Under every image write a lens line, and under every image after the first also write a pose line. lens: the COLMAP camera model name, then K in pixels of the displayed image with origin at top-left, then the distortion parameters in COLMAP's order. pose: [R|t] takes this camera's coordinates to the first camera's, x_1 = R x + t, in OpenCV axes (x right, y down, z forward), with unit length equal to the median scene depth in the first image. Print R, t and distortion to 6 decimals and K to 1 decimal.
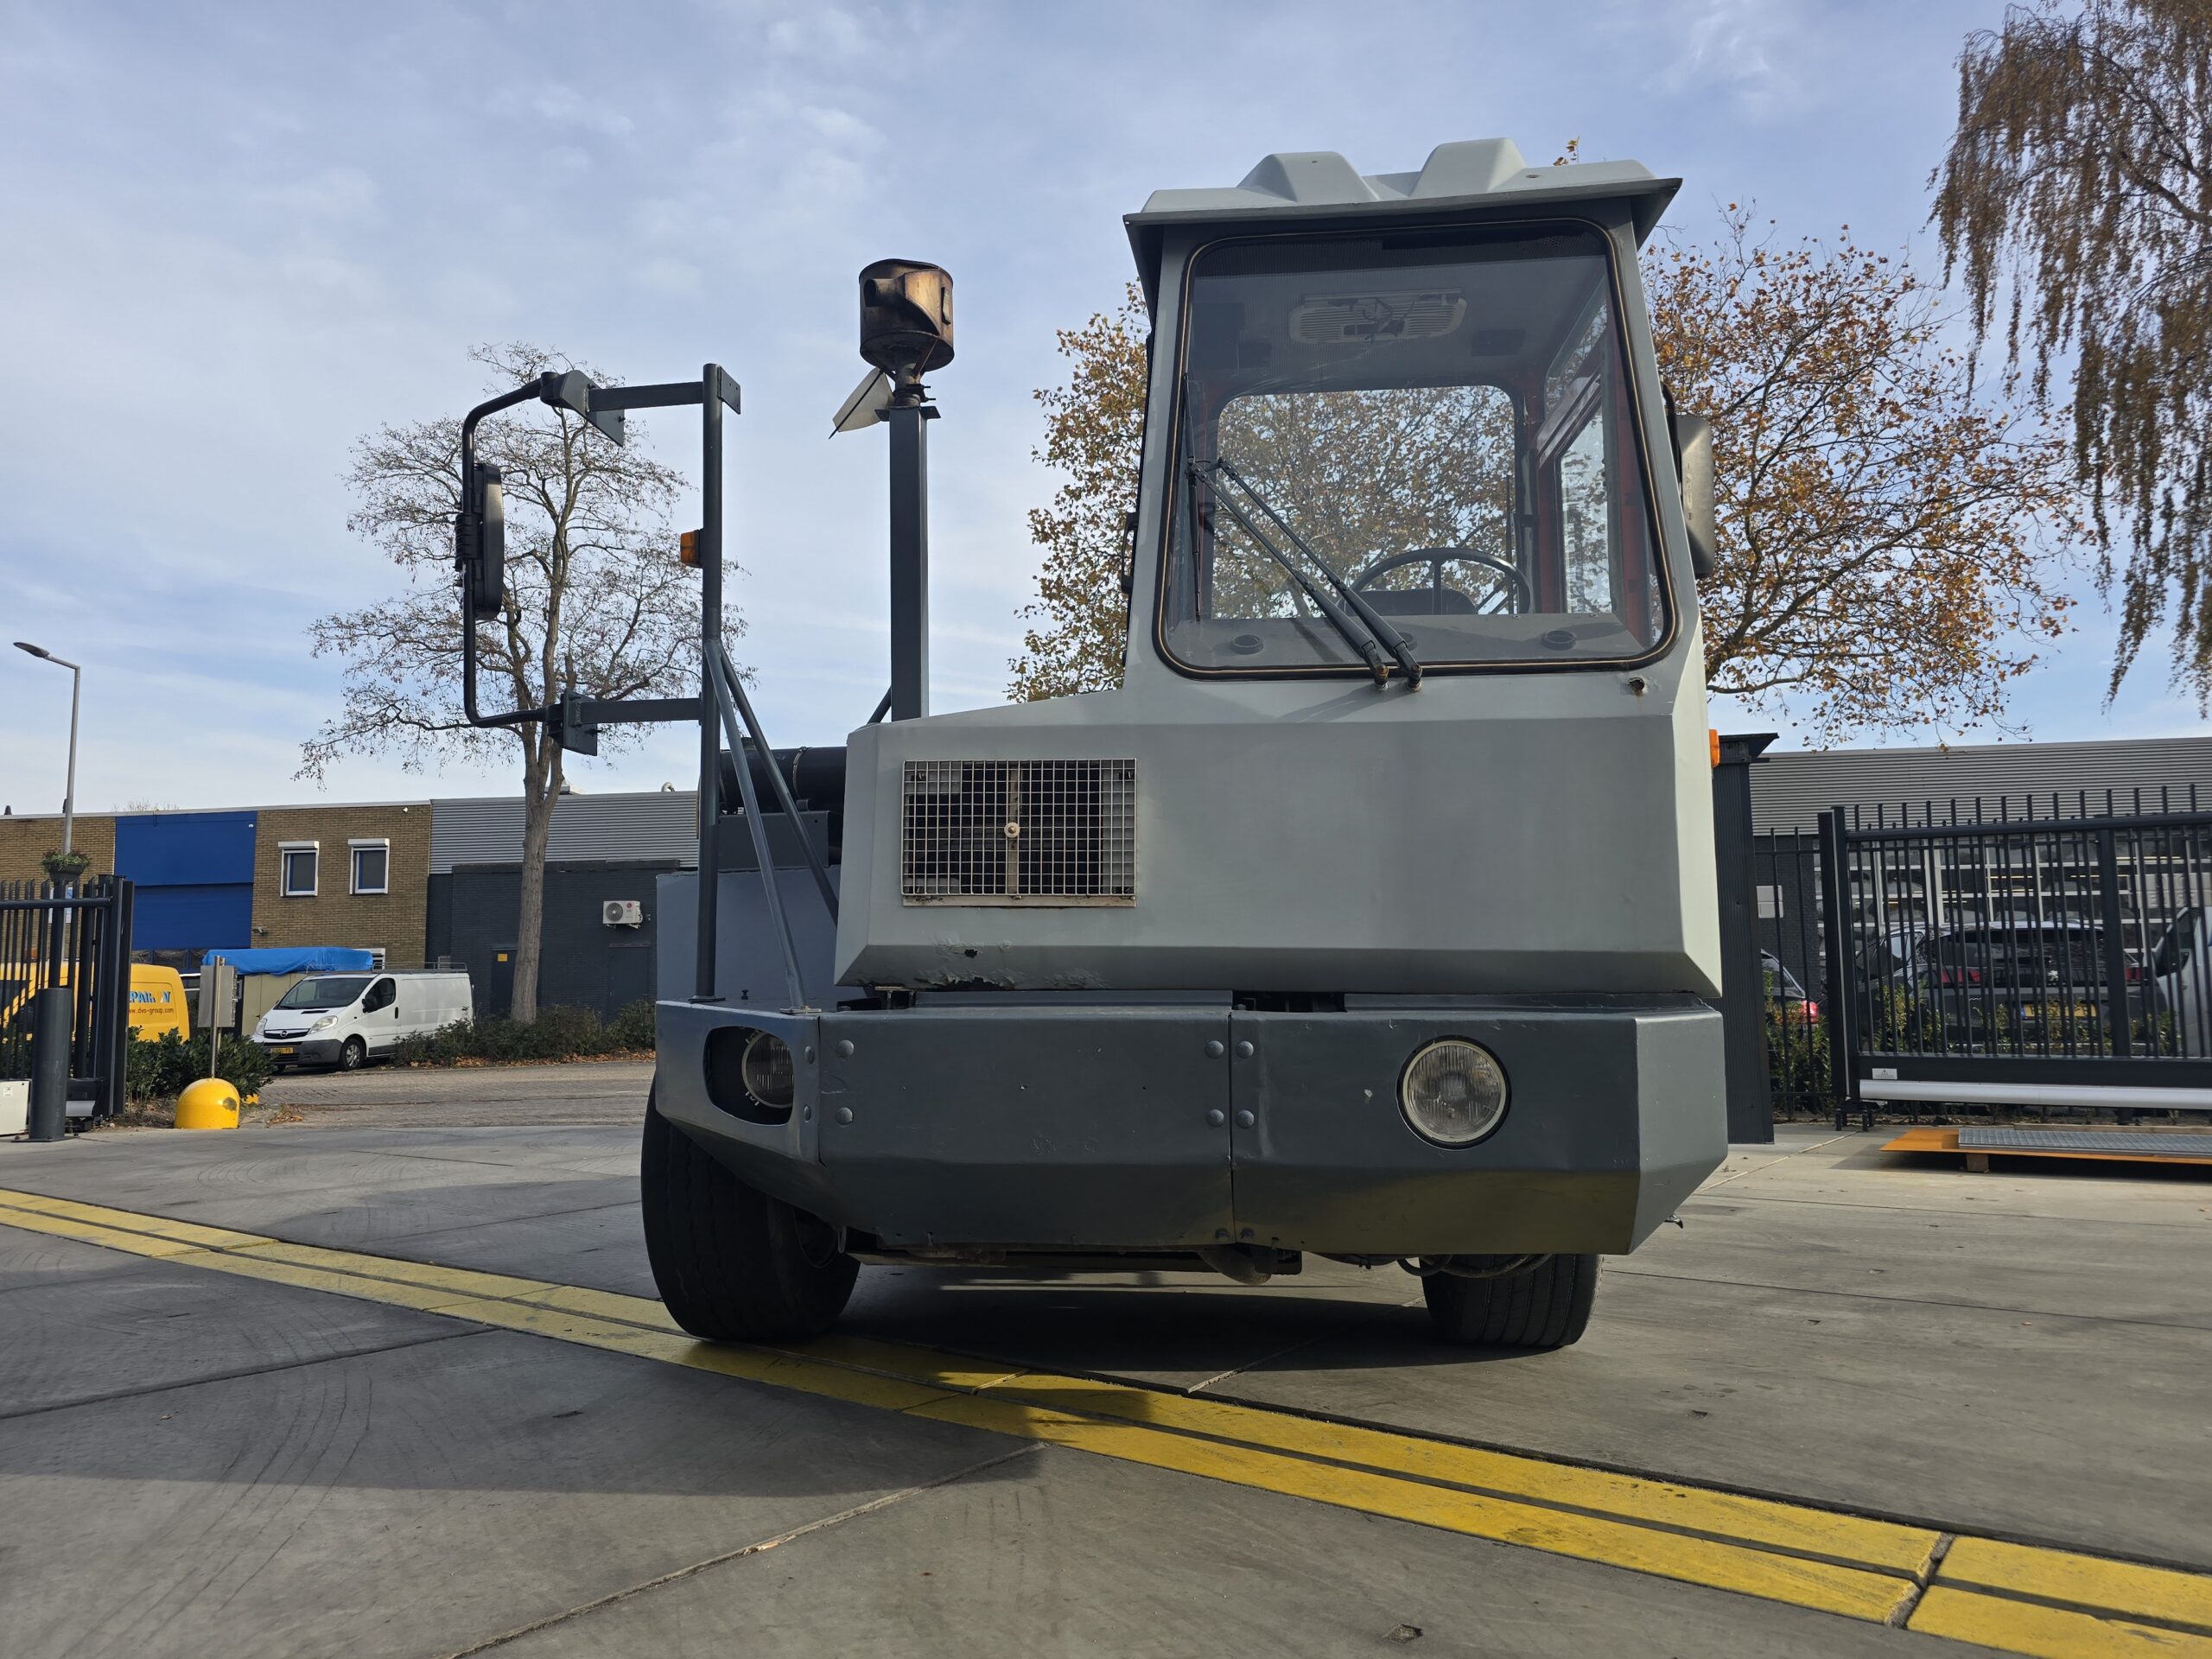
lens RADIAL K [[1531.7, 0, 1106.7], [0, 1531.7, 836.1], [0, 0, 1]] dist [0.007231, -0.004679]
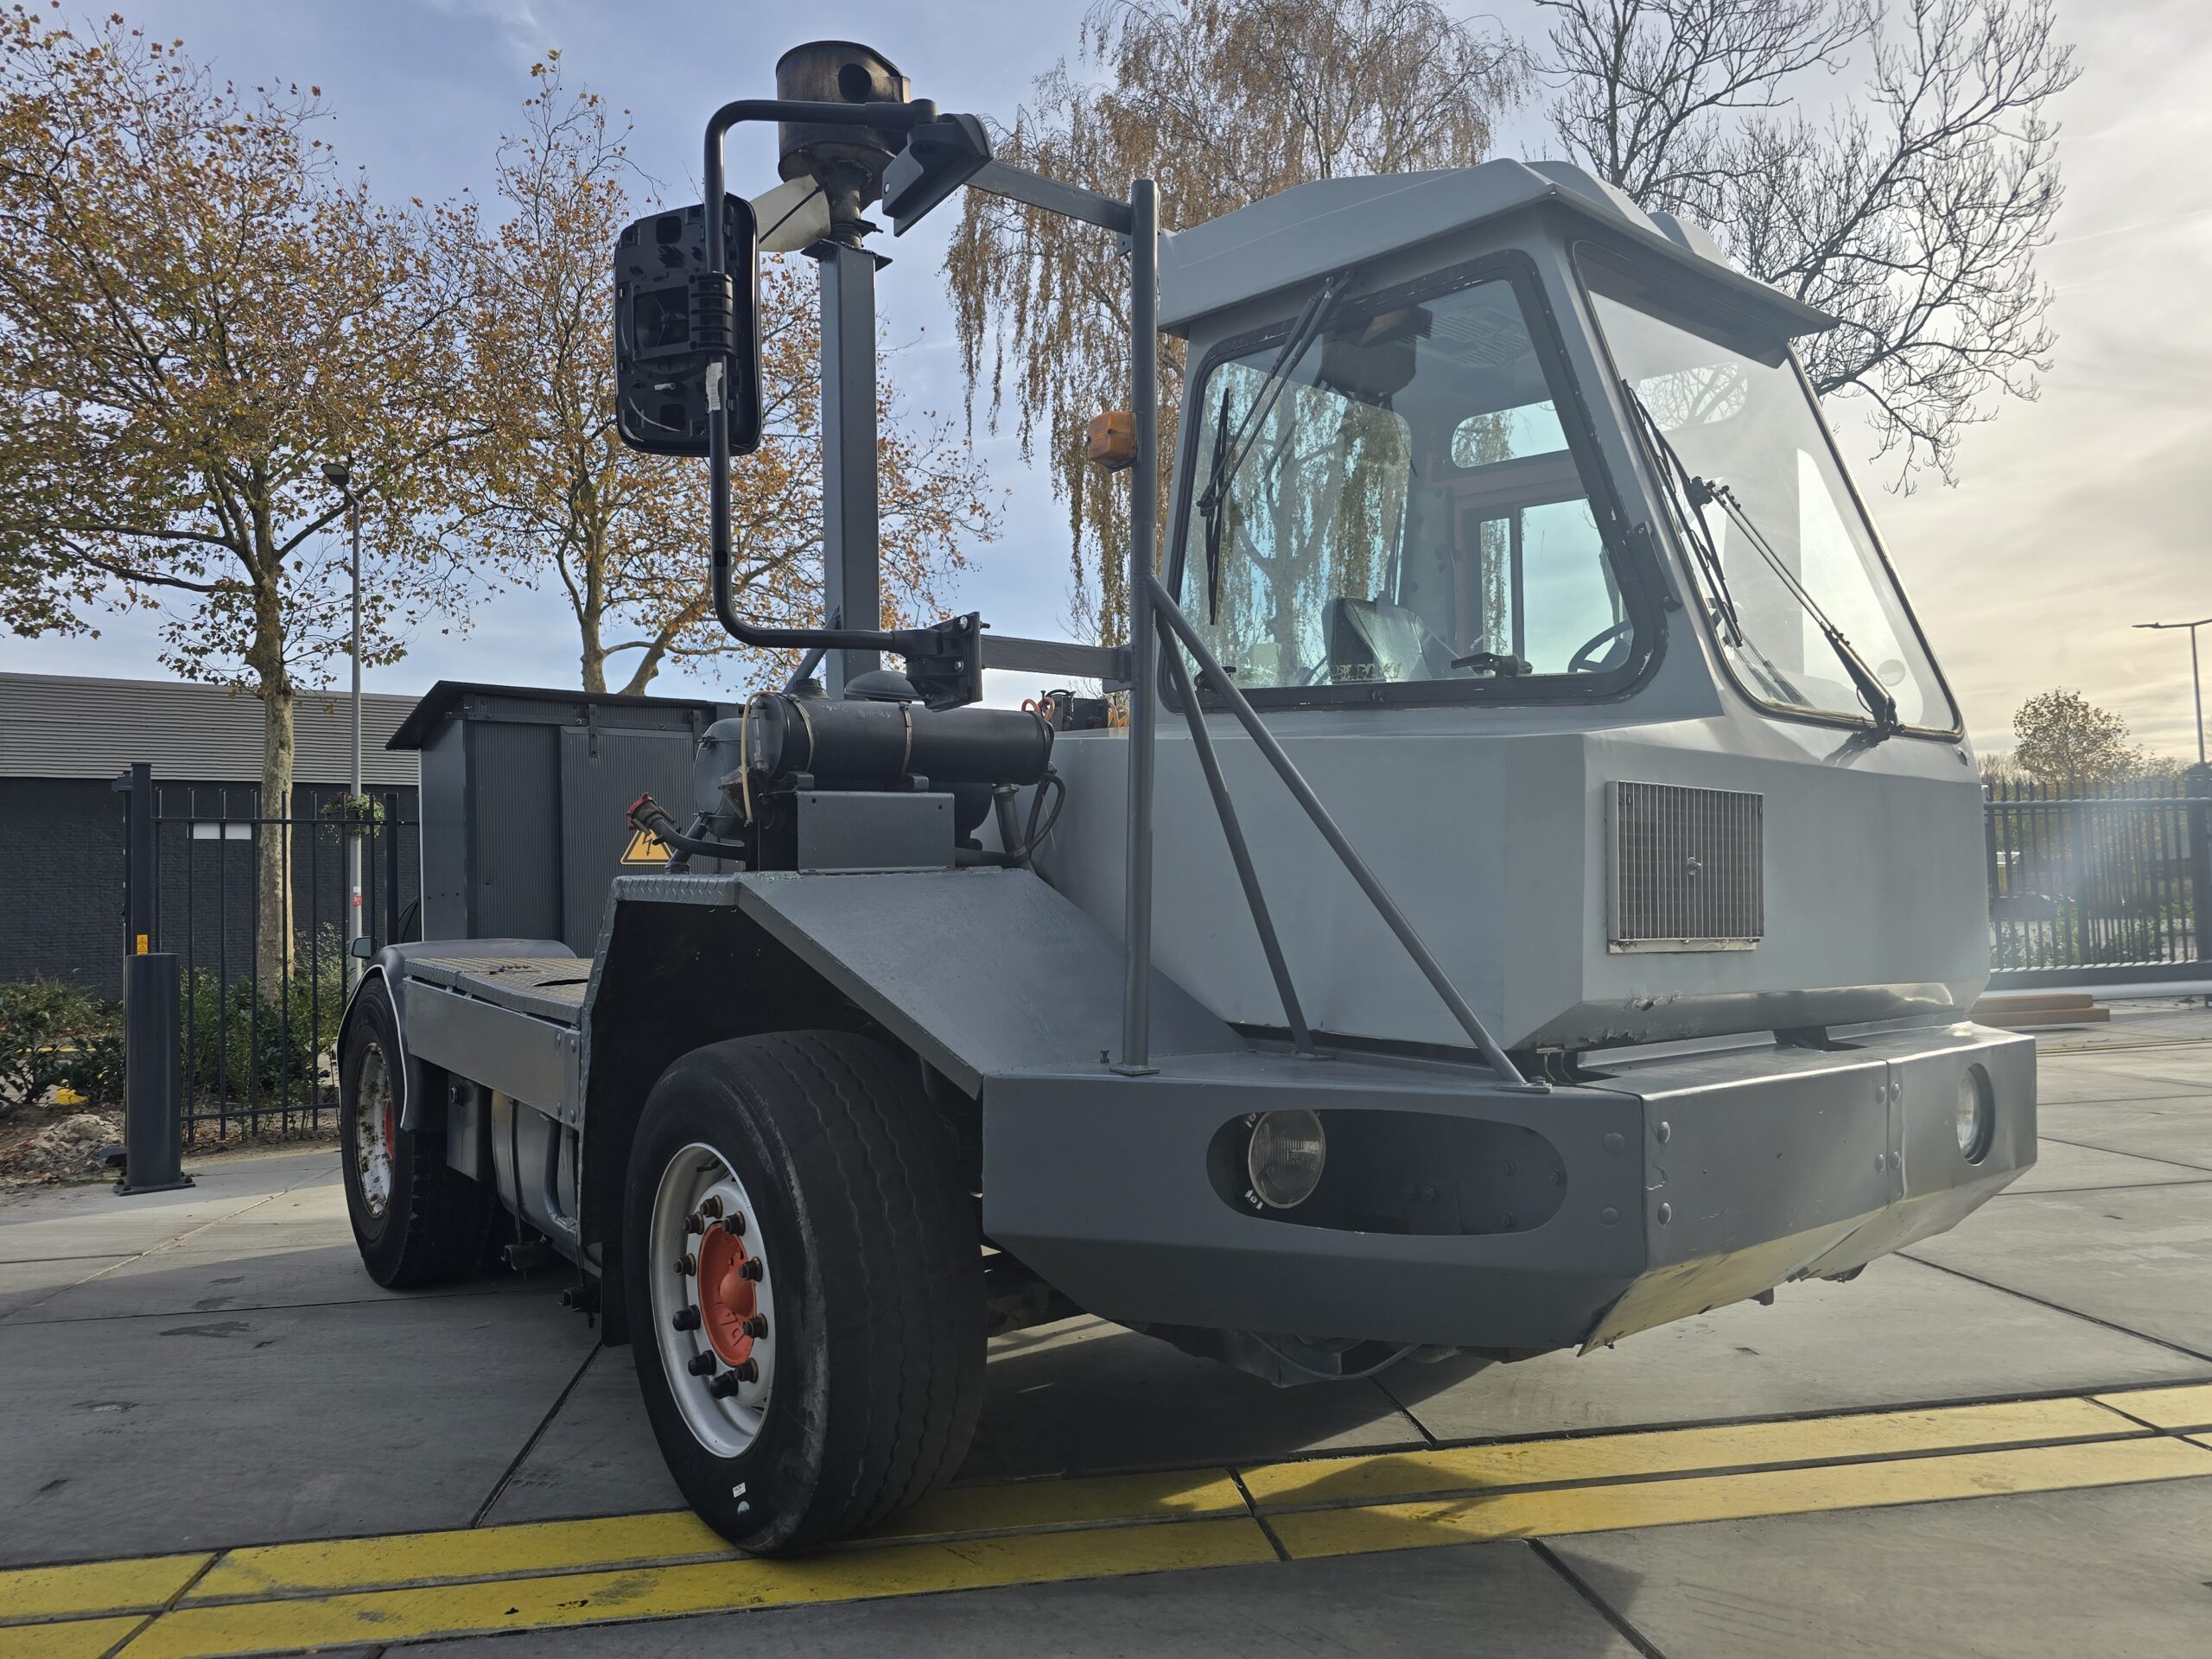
lens RADIAL K [[1491.8, 0, 1118.0], [0, 1491.8, 821.9], [0, 0, 1]] dist [0.059754, -0.062181]
pose [[0.686966, 0.037852, 0.725703, -0.123034], [-0.060421, 0.998160, 0.005133, -0.002142], [-0.724173, -0.047374, 0.687989, 0.083000]]
